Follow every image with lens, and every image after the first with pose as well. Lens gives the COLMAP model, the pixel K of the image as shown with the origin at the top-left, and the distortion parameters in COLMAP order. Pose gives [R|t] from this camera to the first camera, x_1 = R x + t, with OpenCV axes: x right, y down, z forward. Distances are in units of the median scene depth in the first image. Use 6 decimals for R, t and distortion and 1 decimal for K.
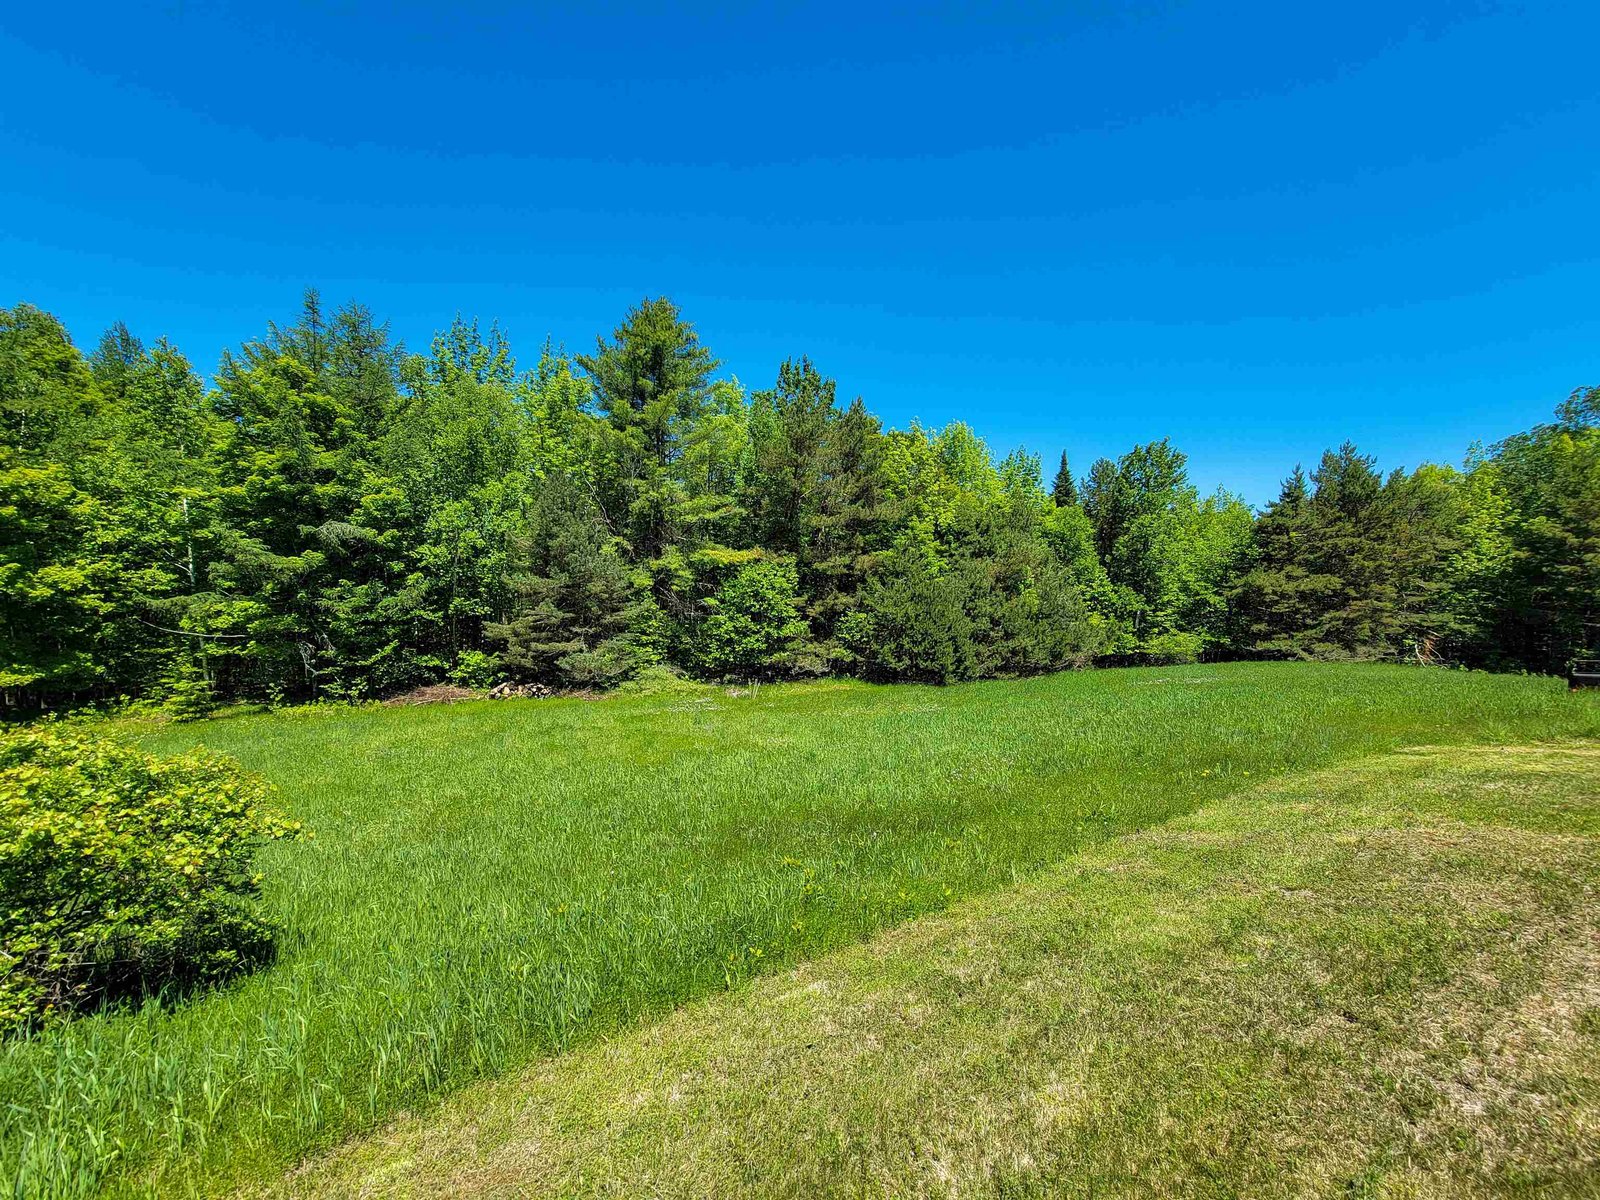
lens RADIAL K [[652.8, 0, 809.3], [0, 652.8, 602.6], [0, 0, 1]] dist [-0.002066, 0.000833]
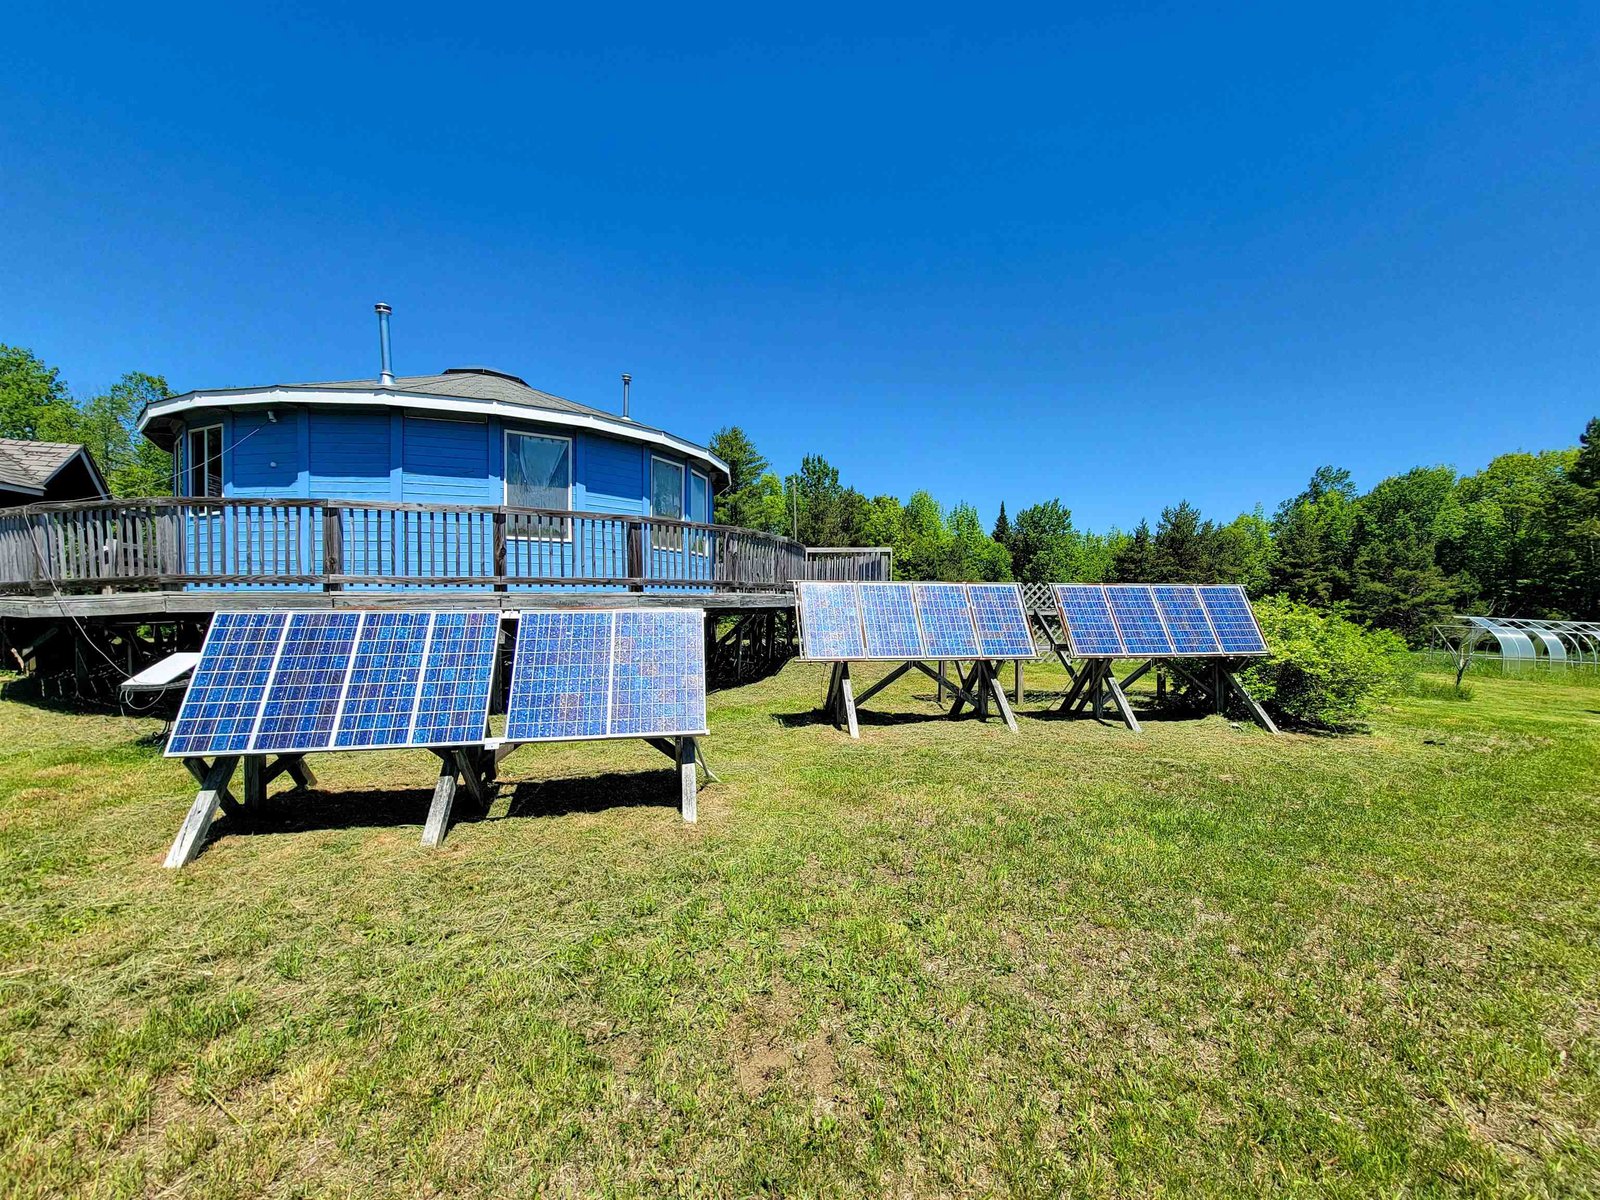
lens RADIAL K [[652.8, 0, 809.3], [0, 652.8, 602.6], [0, 0, 1]] dist [-0.002066, 0.000833]
pose [[0.999868, -0.000542, -0.016233, -0.004292], [0.000300, 0.999890, -0.014854, 0.009026], [0.016239, 0.014847, 0.999758, -0.571780]]
